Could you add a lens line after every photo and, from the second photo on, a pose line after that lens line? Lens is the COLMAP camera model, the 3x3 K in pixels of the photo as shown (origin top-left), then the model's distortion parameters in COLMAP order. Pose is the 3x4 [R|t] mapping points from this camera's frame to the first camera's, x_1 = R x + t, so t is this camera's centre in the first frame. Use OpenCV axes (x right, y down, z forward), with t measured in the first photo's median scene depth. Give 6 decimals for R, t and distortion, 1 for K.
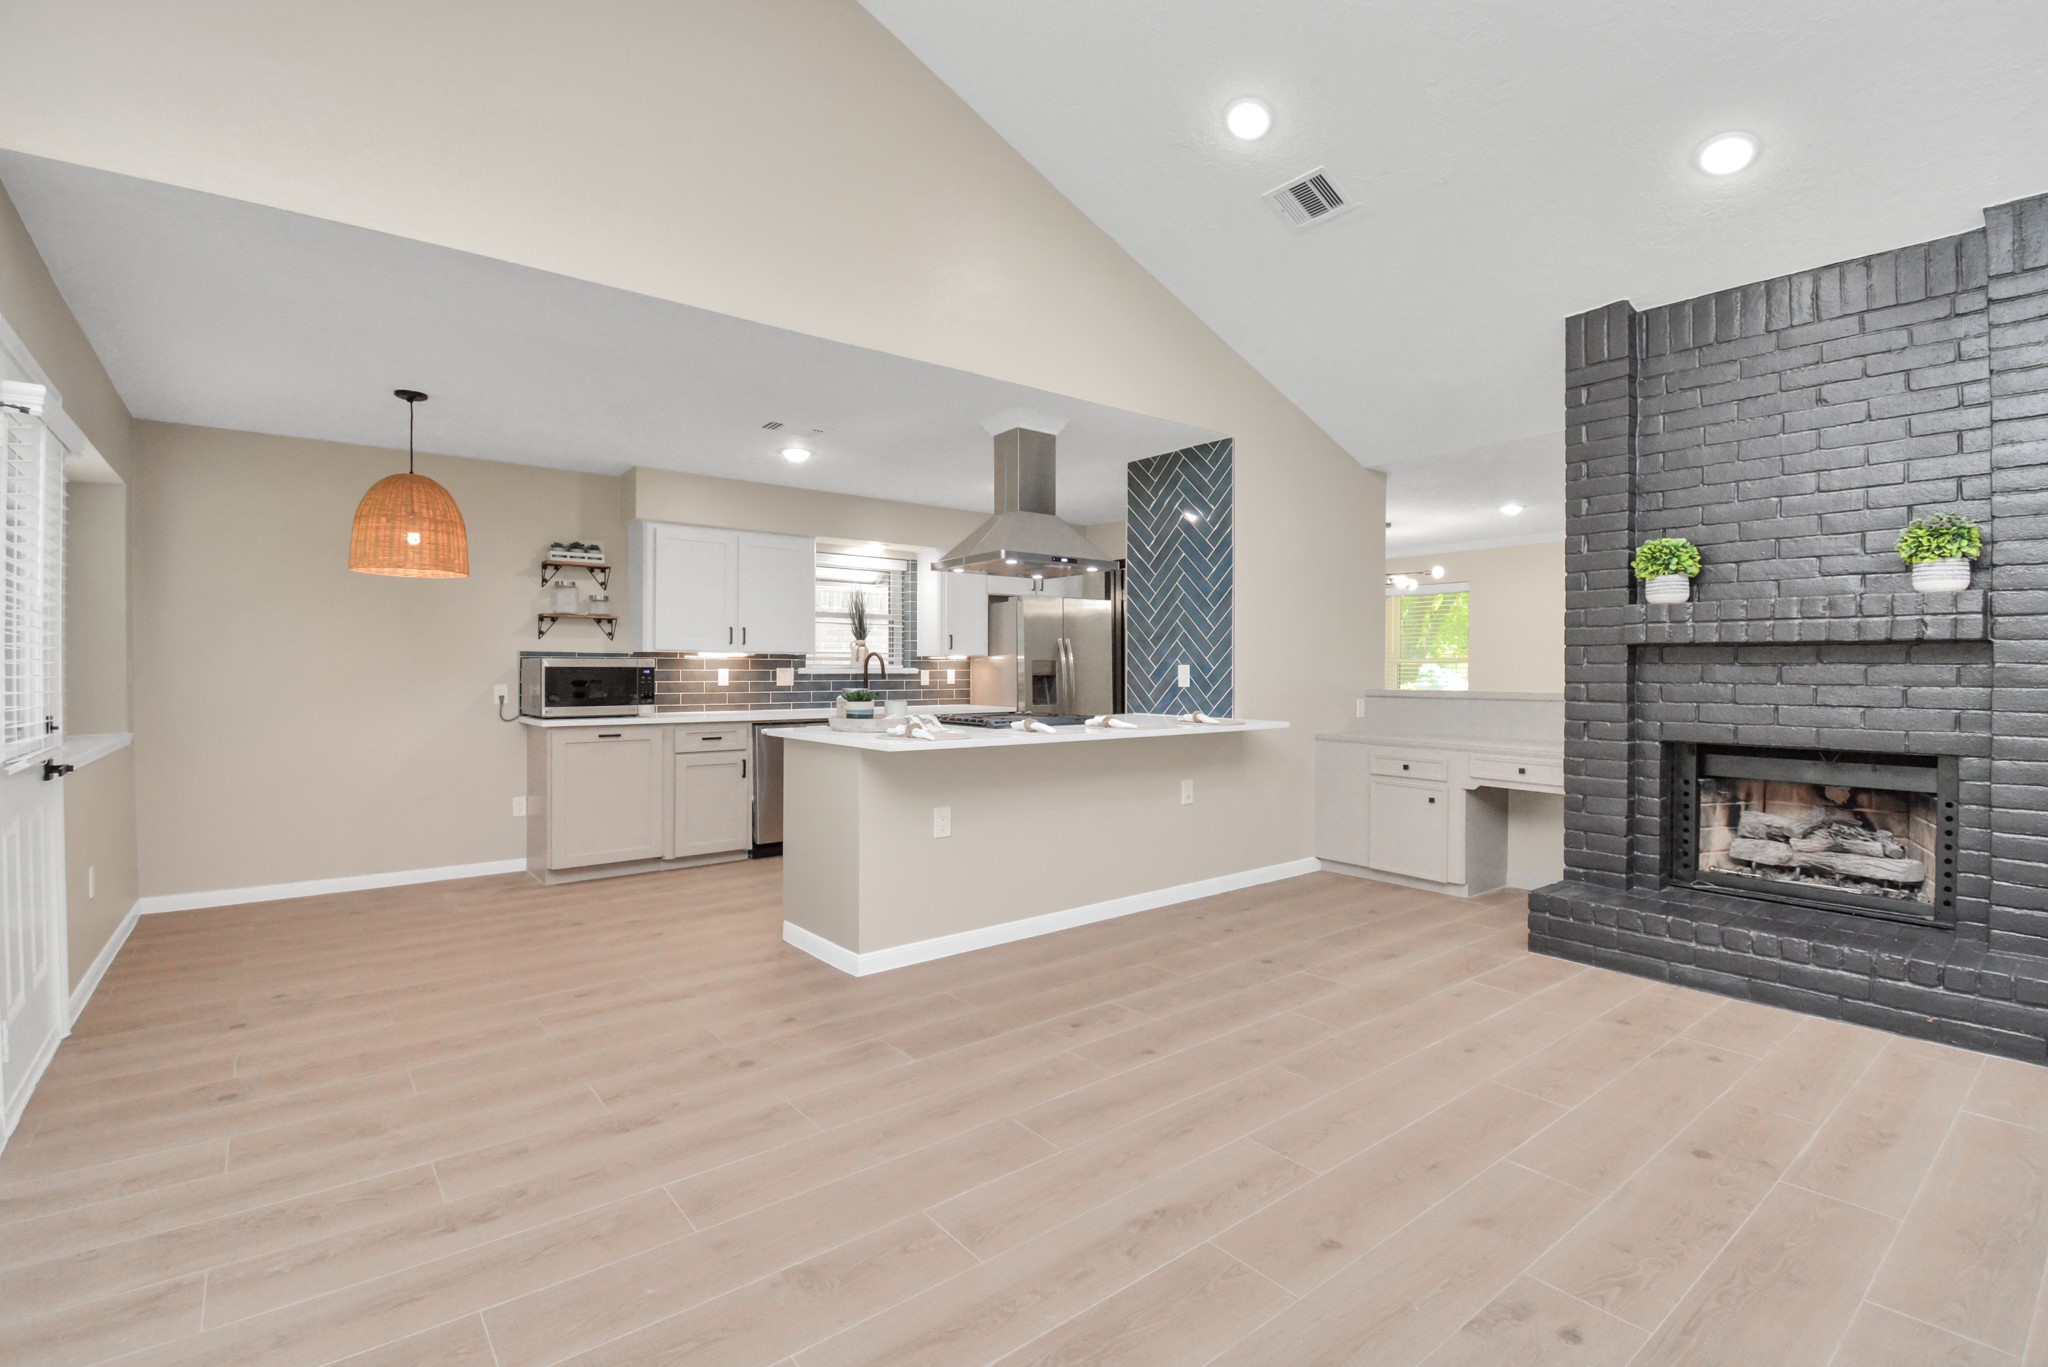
lens RADIAL K [[944.1, 0, 1018.2], [0, 944.1, 687.4], [0, 0, 1]] dist [-0.006339, -0.009101]
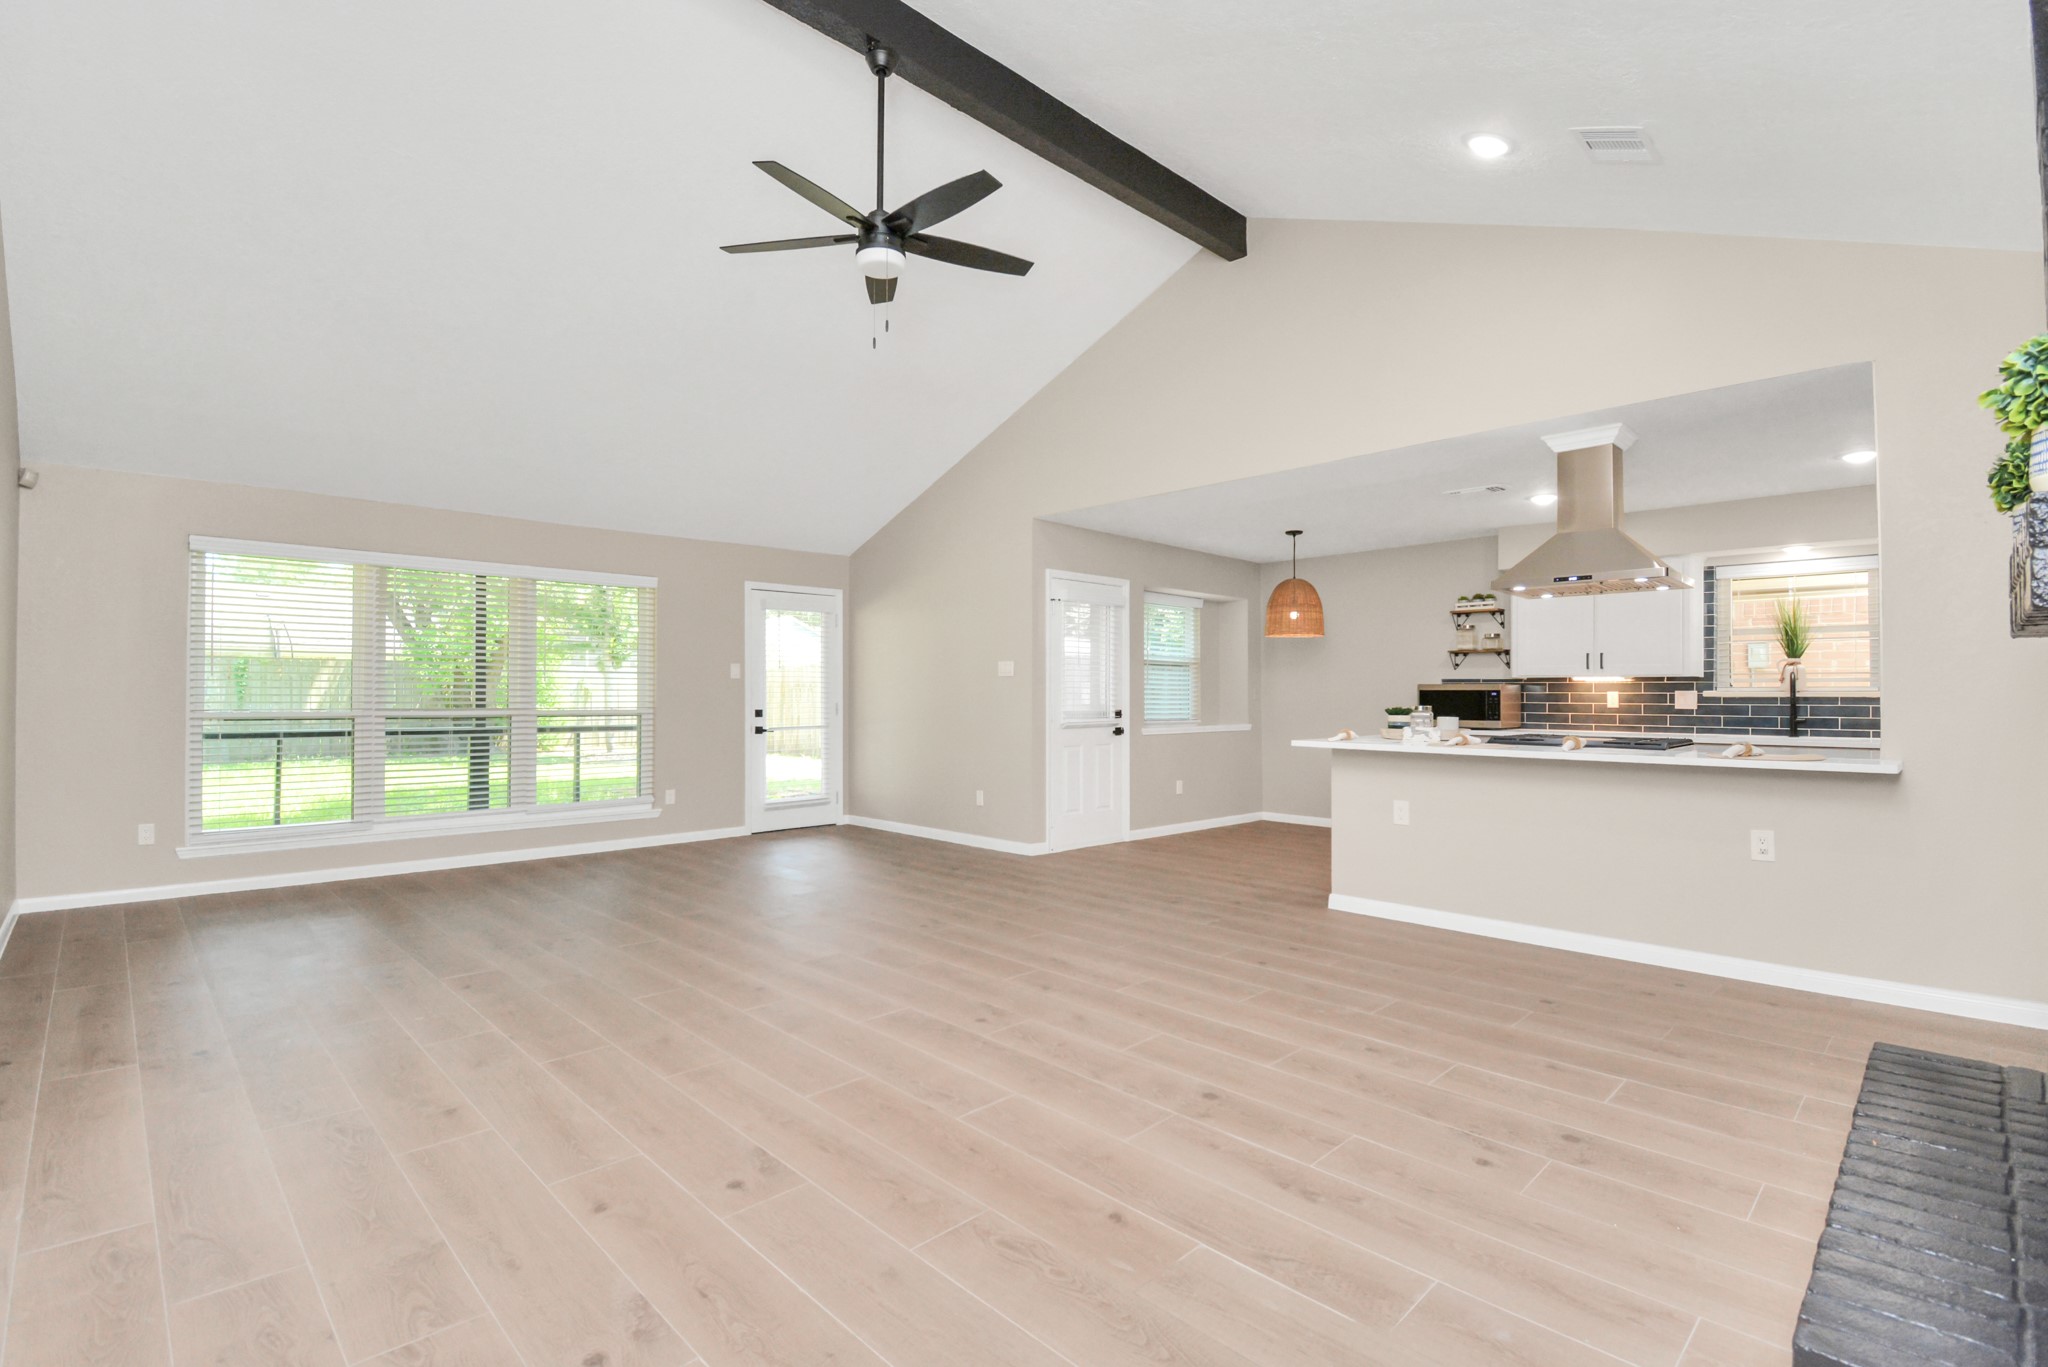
lens RADIAL K [[944.1, 0, 1010.7], [0, 944.1, 679.6], [0, 0, 1]] dist [-0.006339, -0.009101]
pose [[0.084371, -0.015322, -0.996317, 0.770888], [-0.021986, 0.999610, -0.017235, 0.000009], [0.996192, 0.023359, 0.084002, 0.257988]]
